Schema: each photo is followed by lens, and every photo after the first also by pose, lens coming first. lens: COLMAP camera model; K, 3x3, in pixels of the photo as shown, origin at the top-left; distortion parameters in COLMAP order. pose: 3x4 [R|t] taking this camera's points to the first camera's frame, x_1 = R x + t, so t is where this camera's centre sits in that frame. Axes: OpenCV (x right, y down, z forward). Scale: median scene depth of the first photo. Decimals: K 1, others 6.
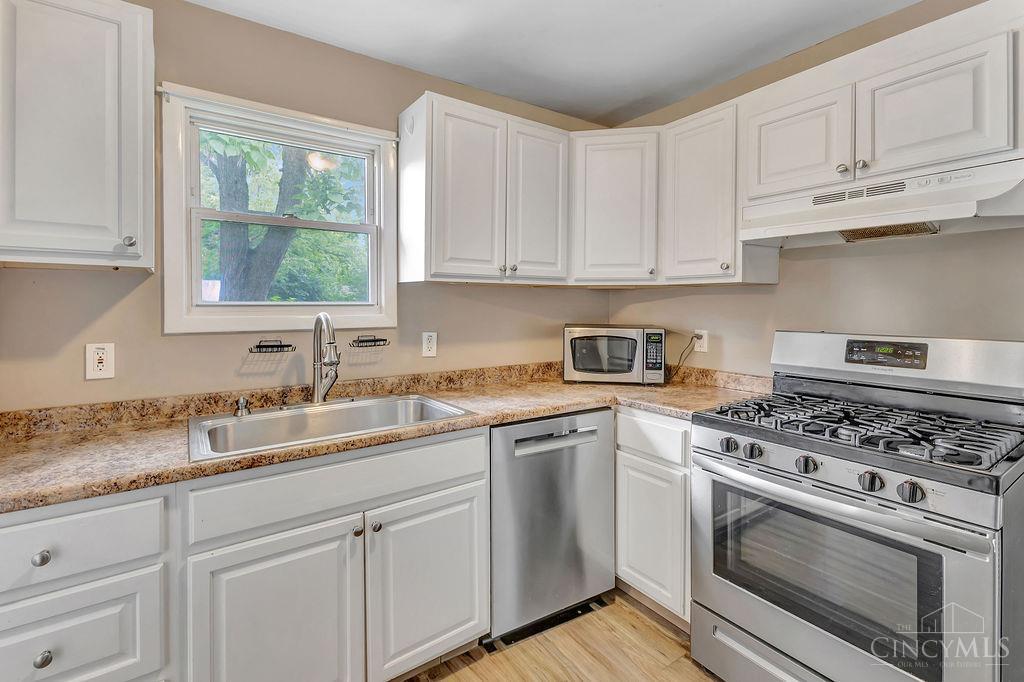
lens RADIAL K [[452.3, 0, 510.2], [0, 452.3, 318.2], [0, 0, 1]] dist [0.003525, 0.000167]
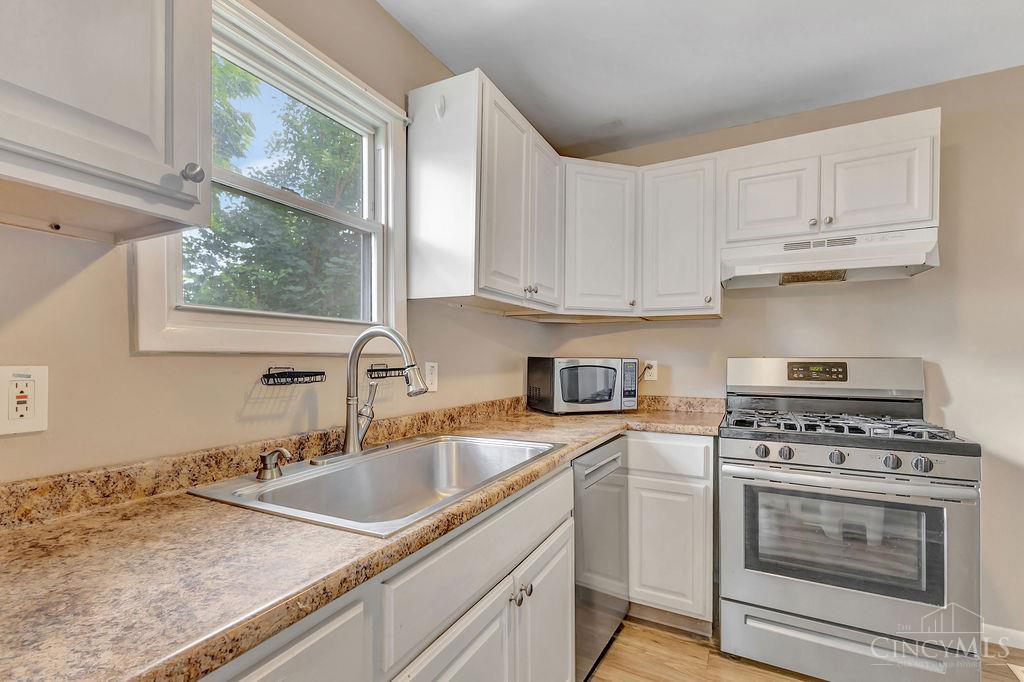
lens RADIAL K [[458.3, 0, 510.6], [0, 458.3, 365.6], [0, 0, 1]] dist [0.008384, 0.000169]
pose [[0.890917, -0.010162, 0.454053, -0.530291], [0.014439, 0.999878, -0.005952, 0.054923], [-0.453937, 0.011859, 0.890955, 0.223456]]
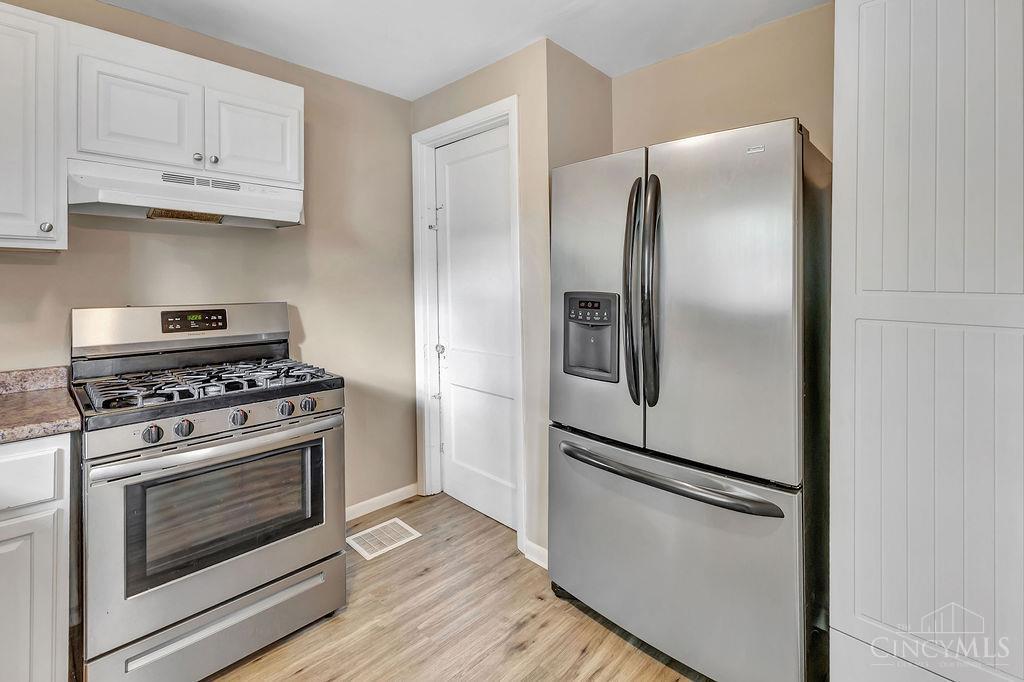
lens RADIAL K [[463.9, 0, 510.3], [0, 463.9, 282.7], [0, 0, 1]] dist [0.001733, 0.000168]
pose [[-0.179150, -0.002888, 0.983818, -0.478457], [0.026540, 0.999618, 0.007767, -0.007059], [-0.983464, 0.027502, -0.179005, 0.405274]]
